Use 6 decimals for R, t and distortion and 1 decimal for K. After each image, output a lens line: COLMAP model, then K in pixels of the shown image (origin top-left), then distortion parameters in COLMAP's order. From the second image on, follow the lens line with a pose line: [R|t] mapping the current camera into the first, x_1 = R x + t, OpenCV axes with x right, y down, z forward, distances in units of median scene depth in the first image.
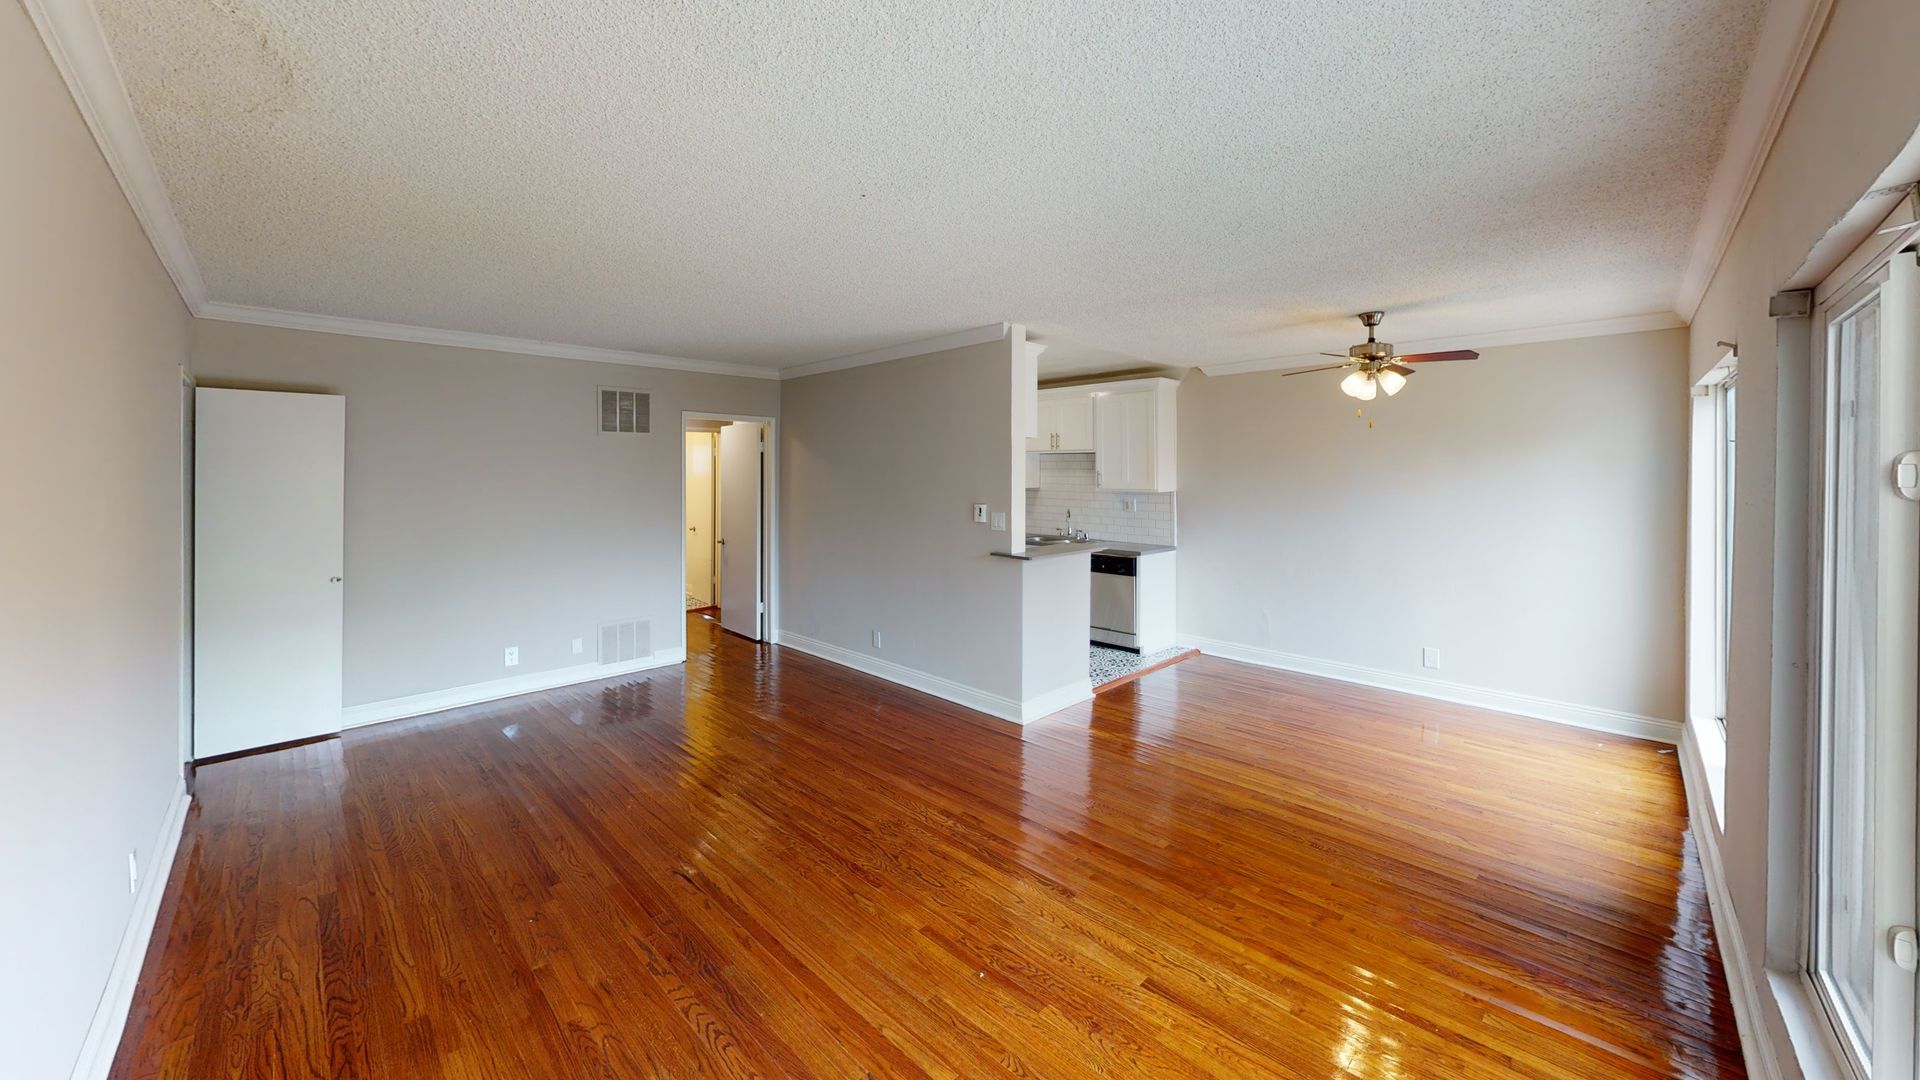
lens RADIAL K [[697.6, 0, 944.3], [0, 697.6, 539.4], [0, 0, 1]] dist [0.000573, 0.000012]
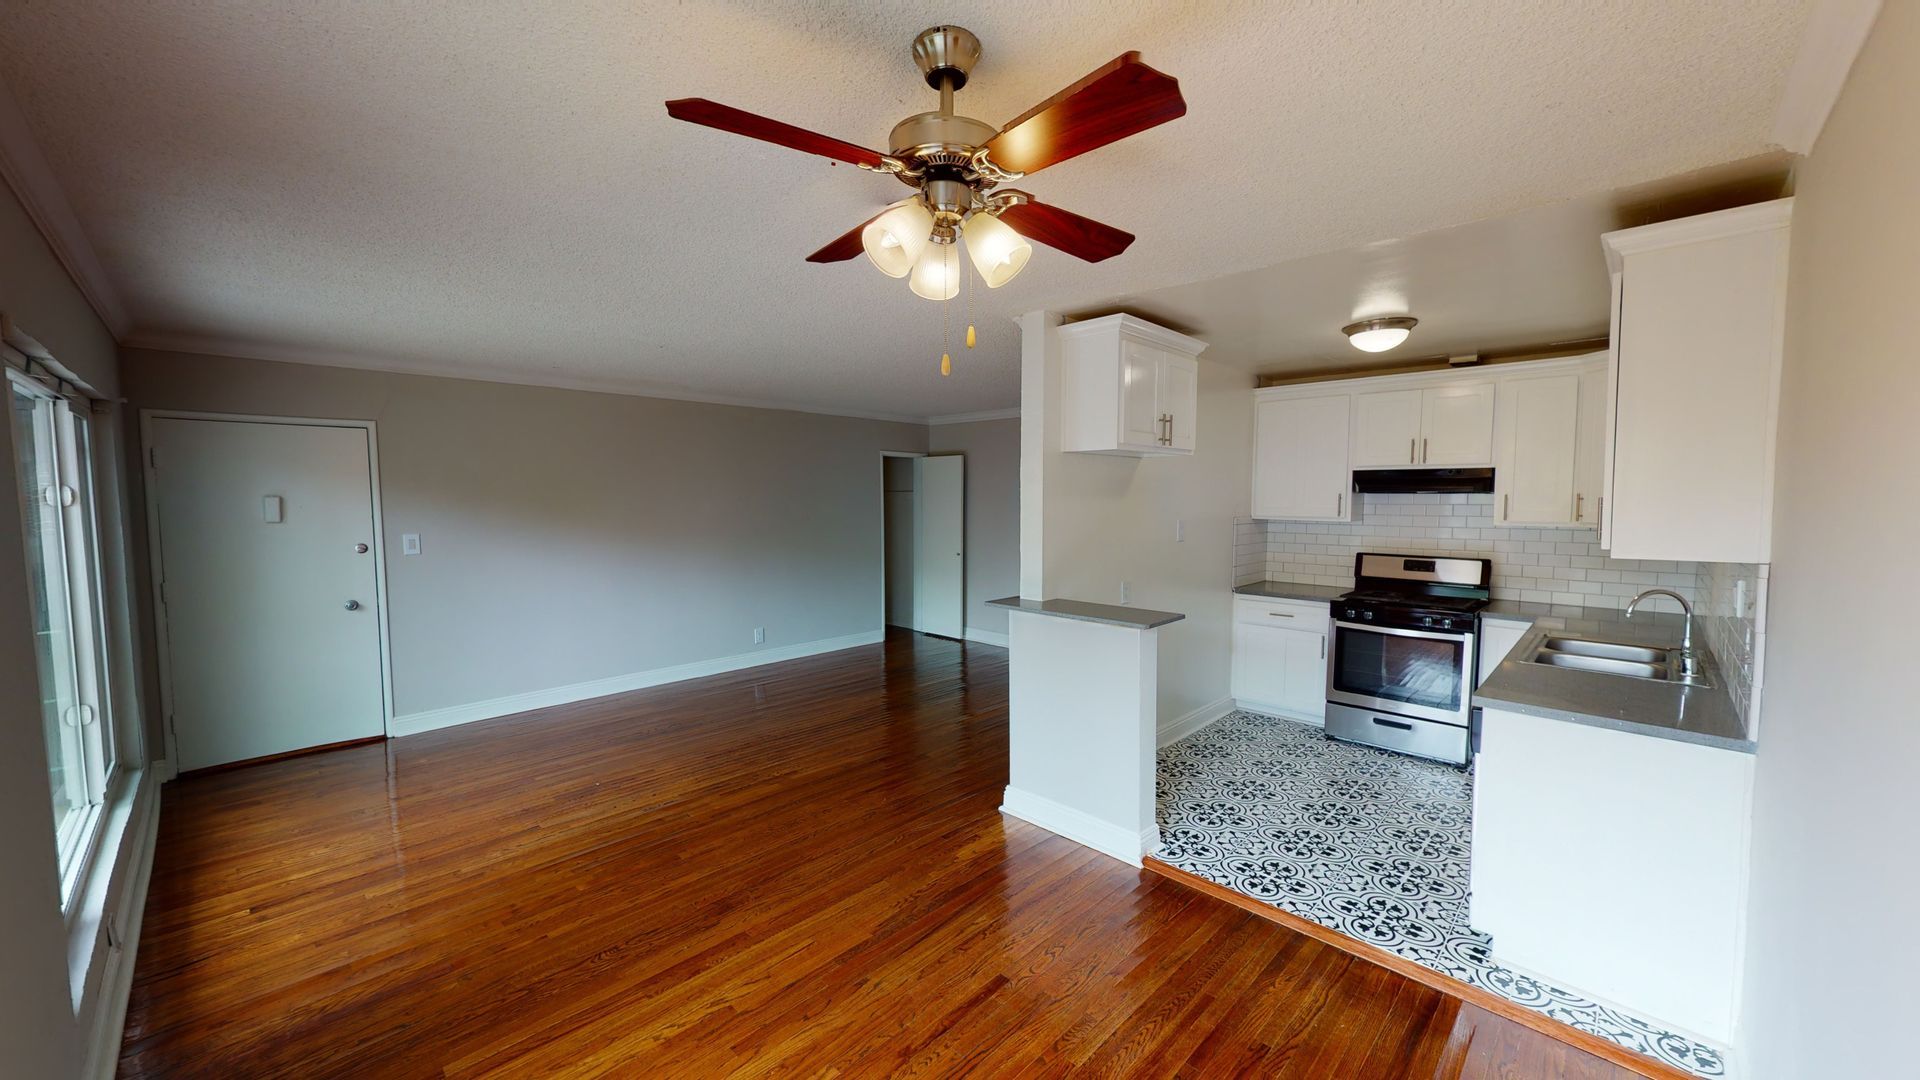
lens RADIAL K [[697.6, 0, 944.3], [0, 697.6, 539.4], [0, 0, 1]] dist [0.000573, 0.000012]
pose [[0.014797, 0.069826, -0.997449, 1.195131], [-0.089109, 0.993681, 0.068241, -0.124893], [0.995912, 0.087872, 0.020926, 1.193450]]
